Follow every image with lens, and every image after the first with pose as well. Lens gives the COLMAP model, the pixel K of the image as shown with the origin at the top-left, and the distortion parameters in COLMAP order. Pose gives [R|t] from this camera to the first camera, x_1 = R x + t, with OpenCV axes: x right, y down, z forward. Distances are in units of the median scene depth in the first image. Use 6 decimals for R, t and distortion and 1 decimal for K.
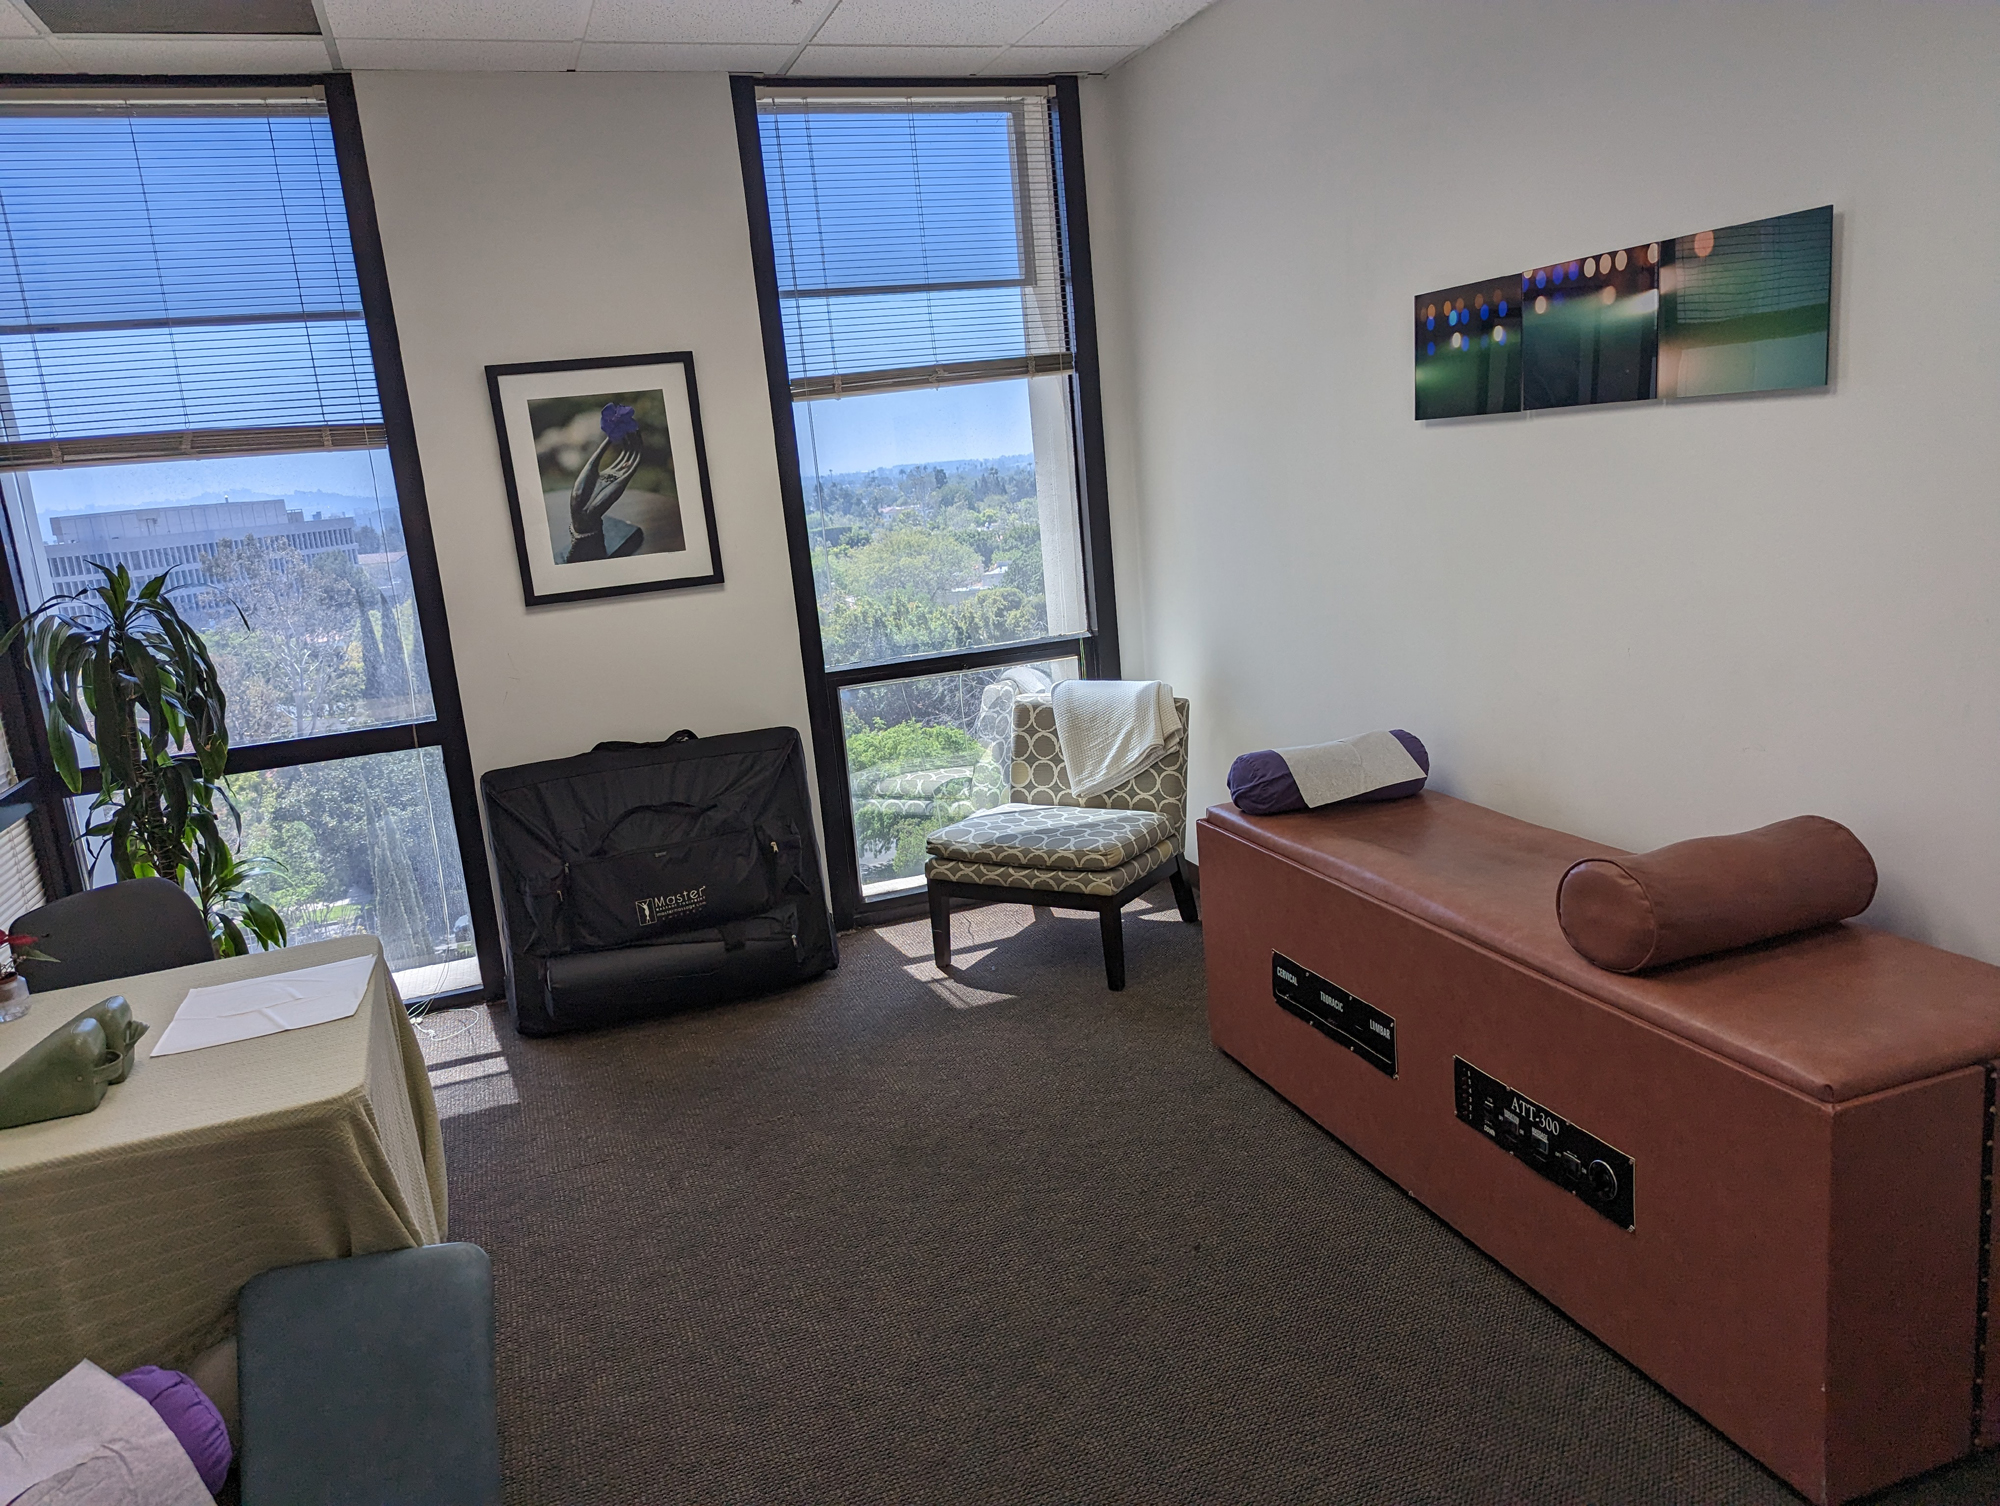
lens RADIAL K [[1420.4, 0, 996.4], [0, 1420.4, 738.8], [0, 0, 1]] dist [0.050555, -0.041223]
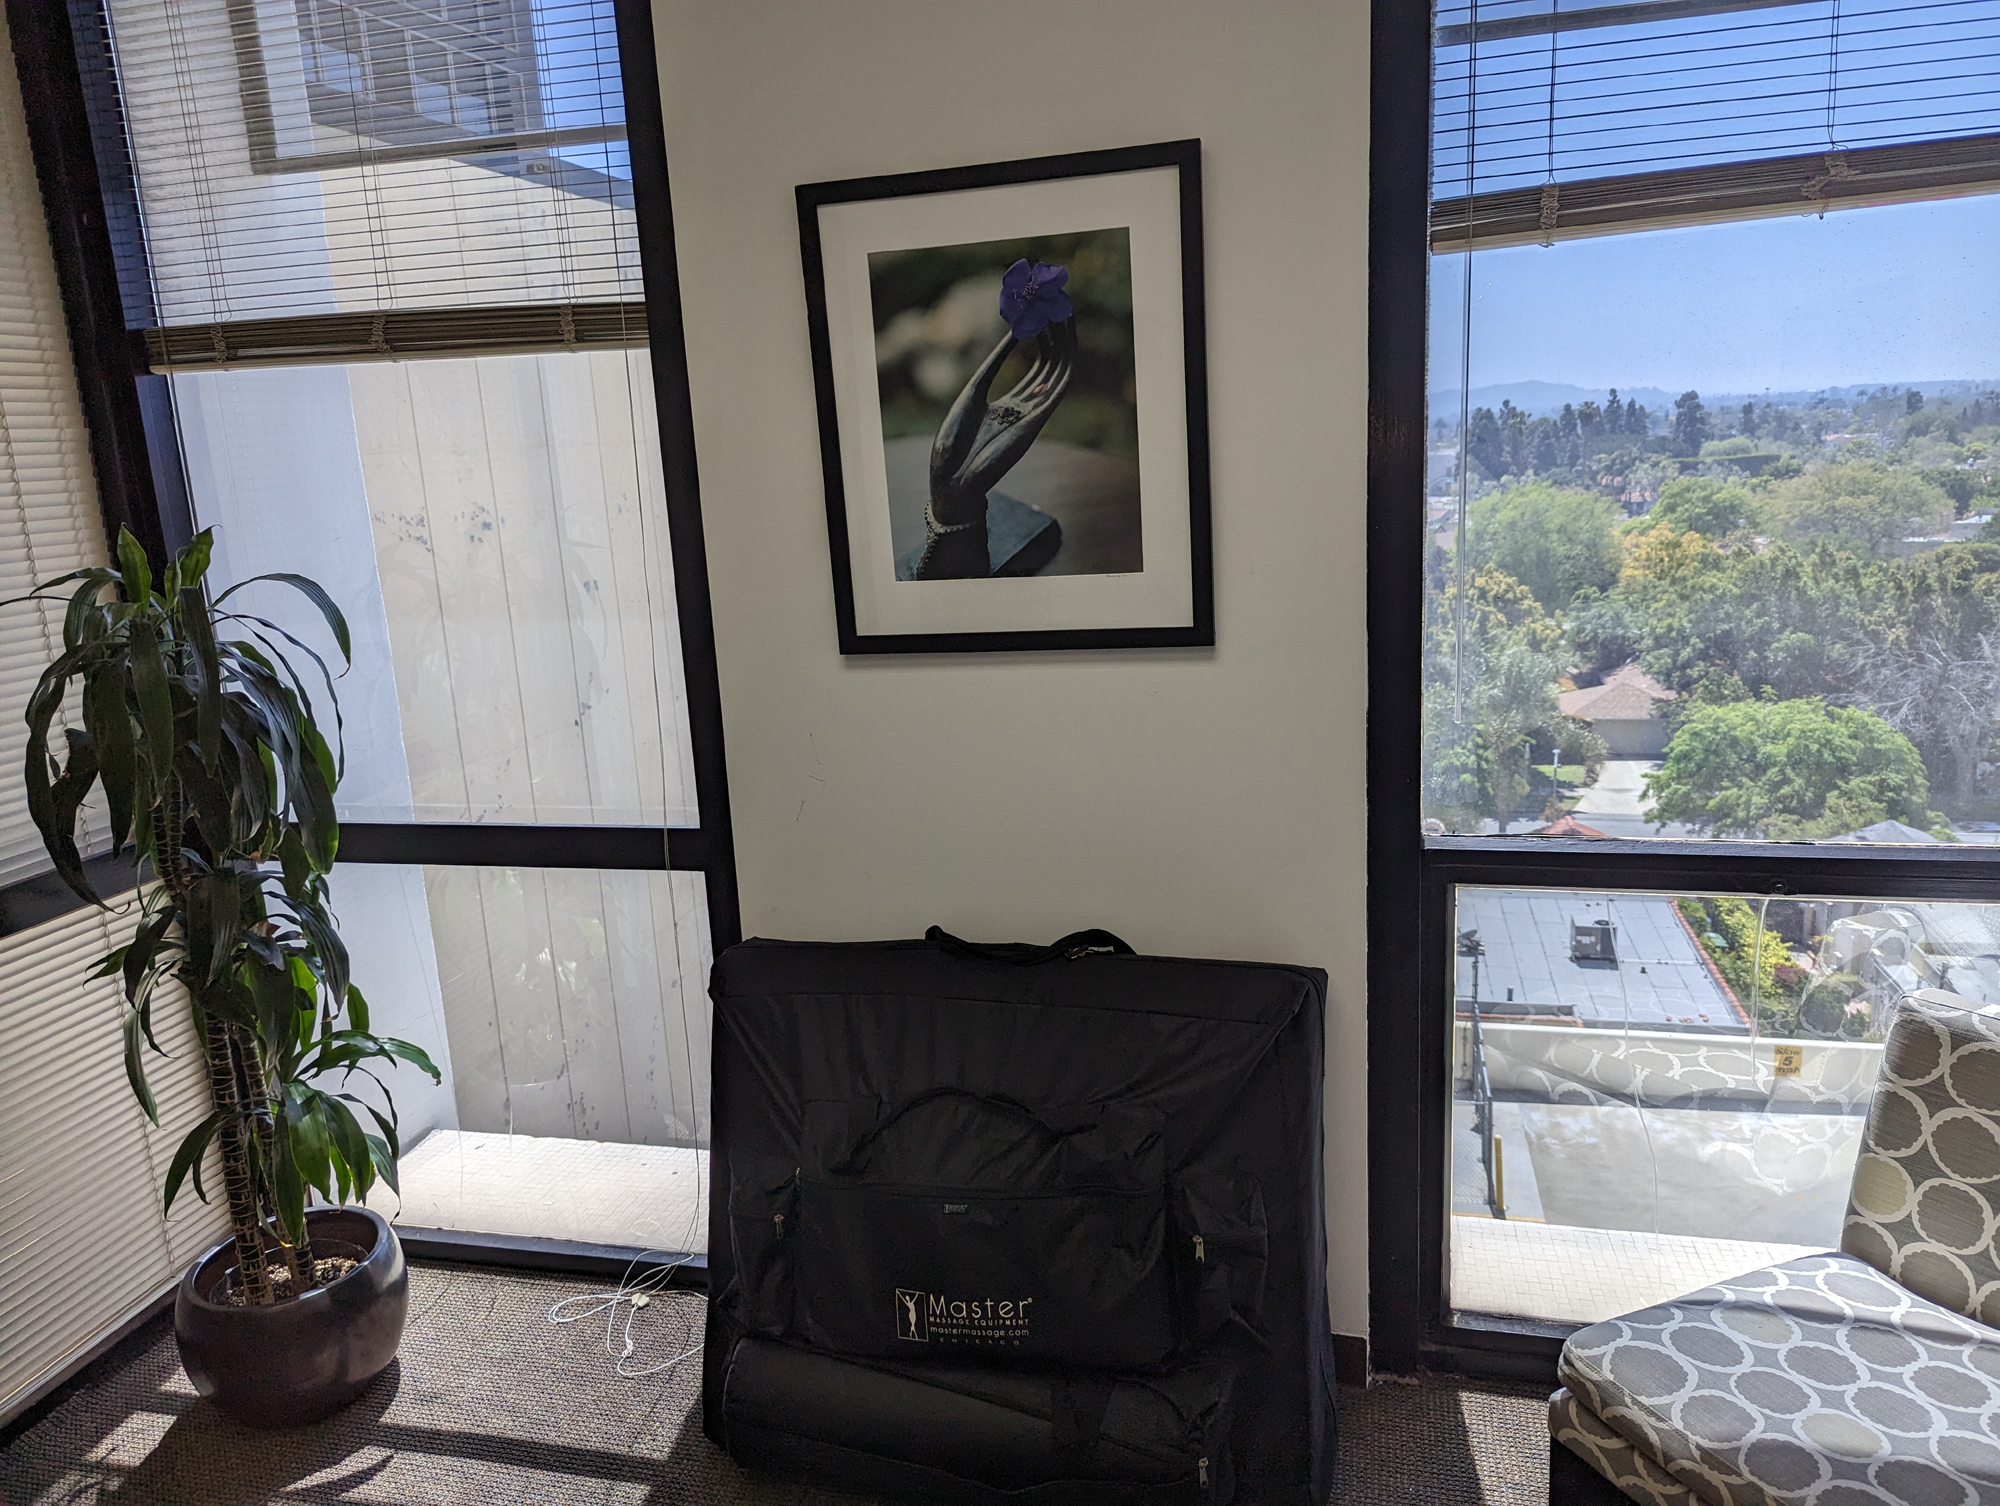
lens RADIAL K [[1420.4, 0, 996.4], [0, 1420.4, 738.8], [0, 0, 1]] dist [0.050555, -0.041223]
pose [[0.827969, 0.163892, -0.536290, 0.008007], [-0.132134, 0.986429, 0.097457, -0.119702], [0.544984, -0.009829, 0.838389, 0.582913]]
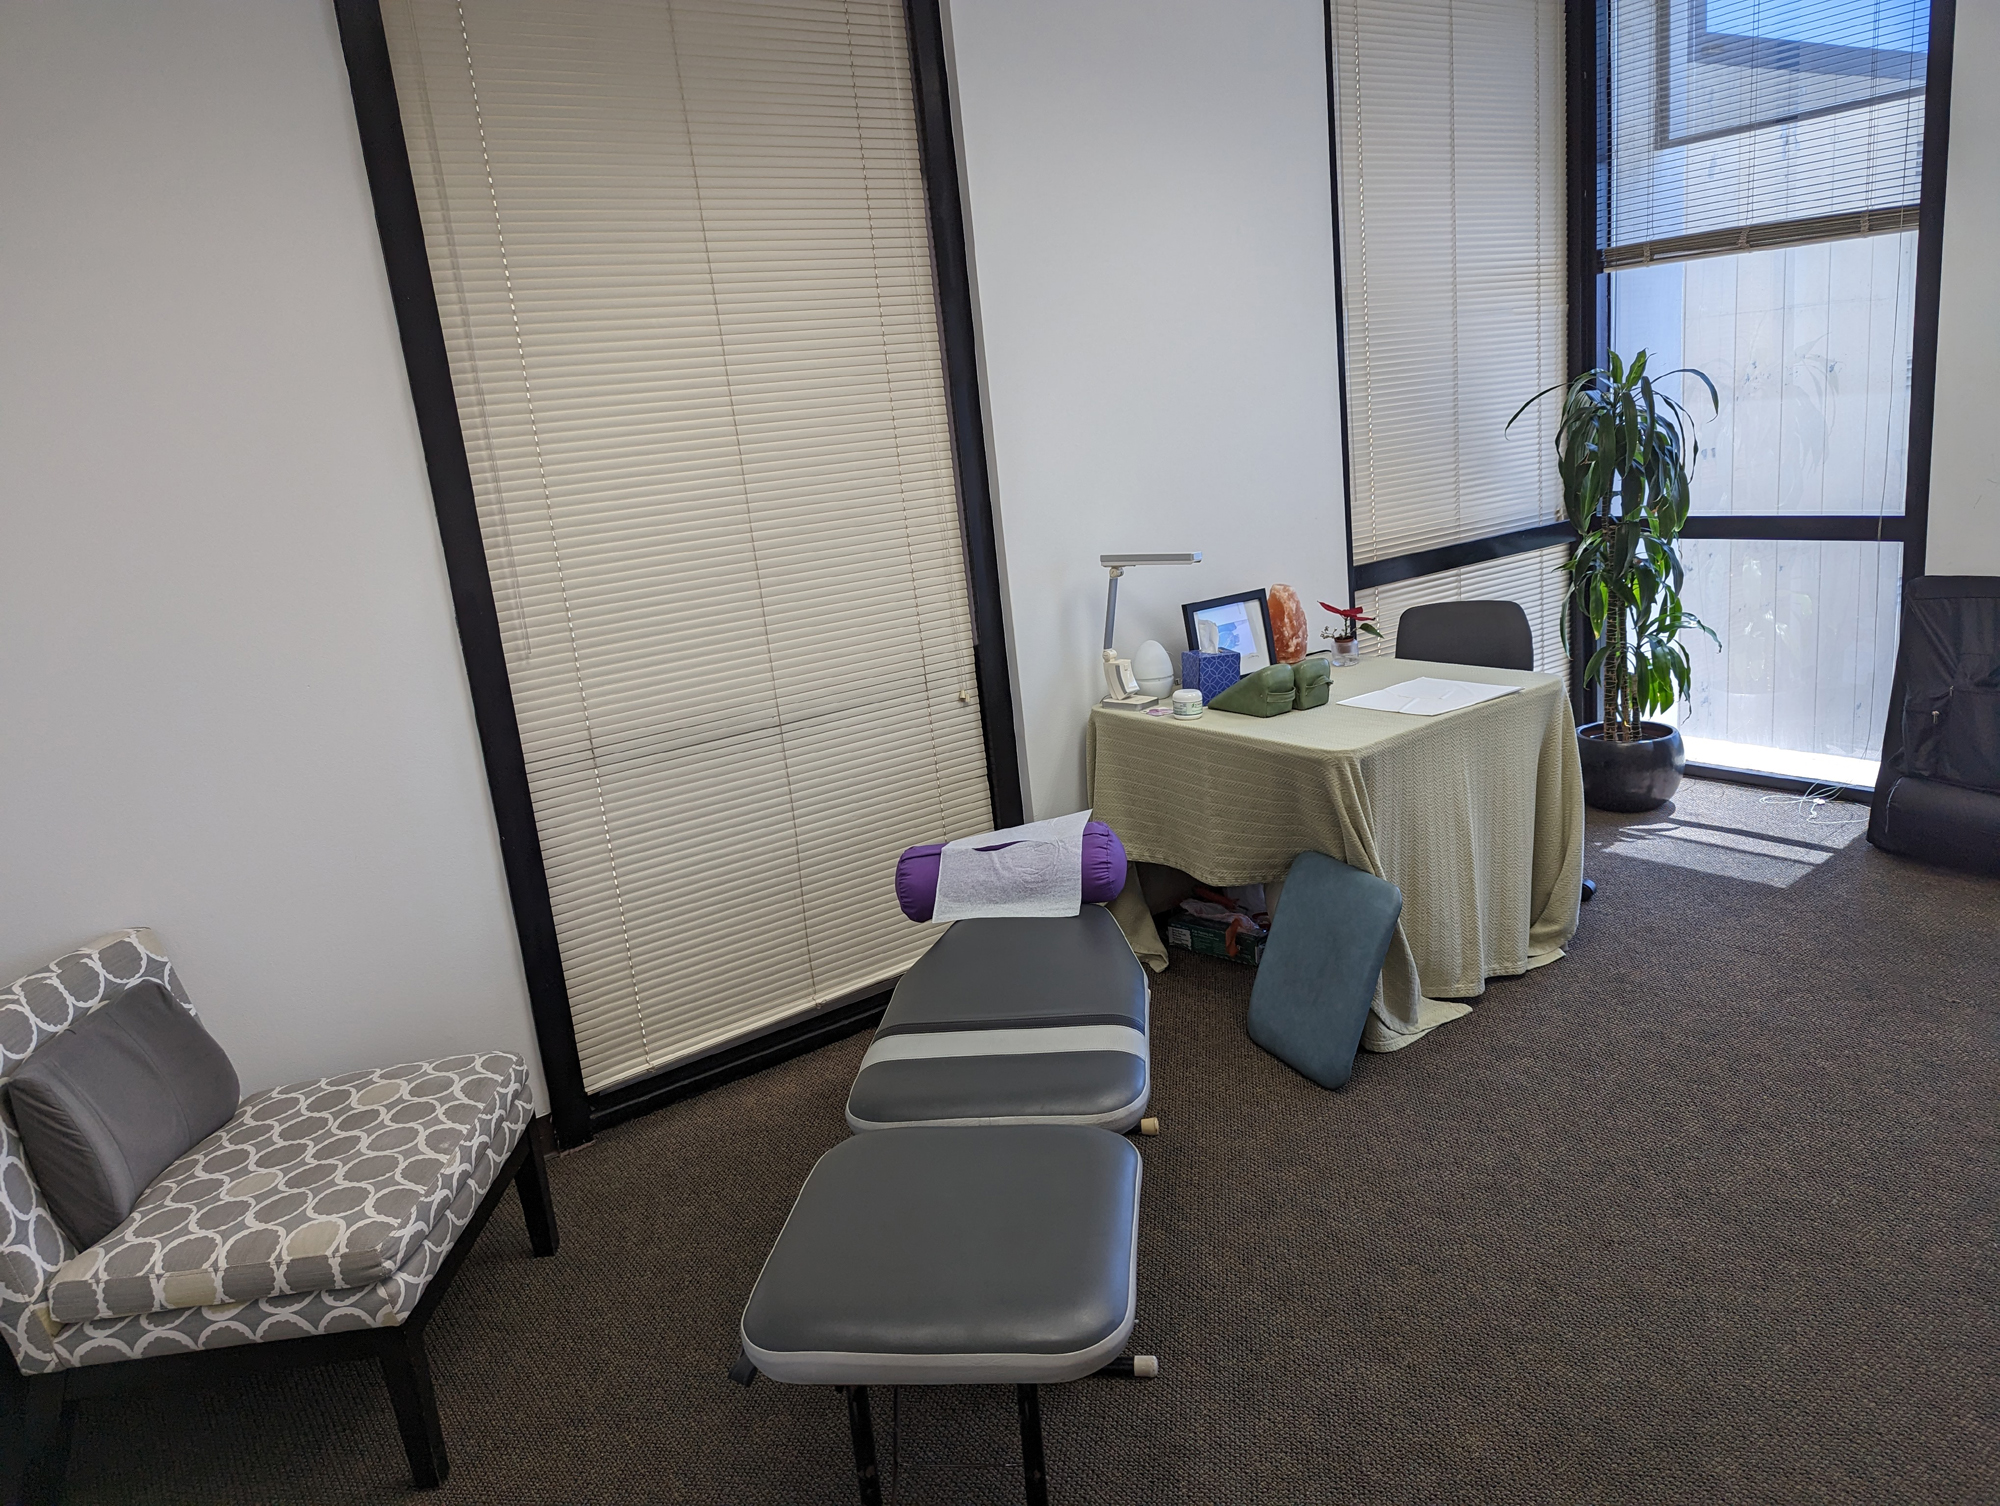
lens RADIAL K [[1420.4, 0, 996.4], [0, 1420.4, 738.8], [0, 0, 1]] dist [0.050555, -0.041223]
pose [[0.267905, 0.281376, -0.921441, 0.394007], [-0.114732, 0.958914, 0.259461, -0.050903], [0.956590, 0.036208, 0.289181, 0.121541]]
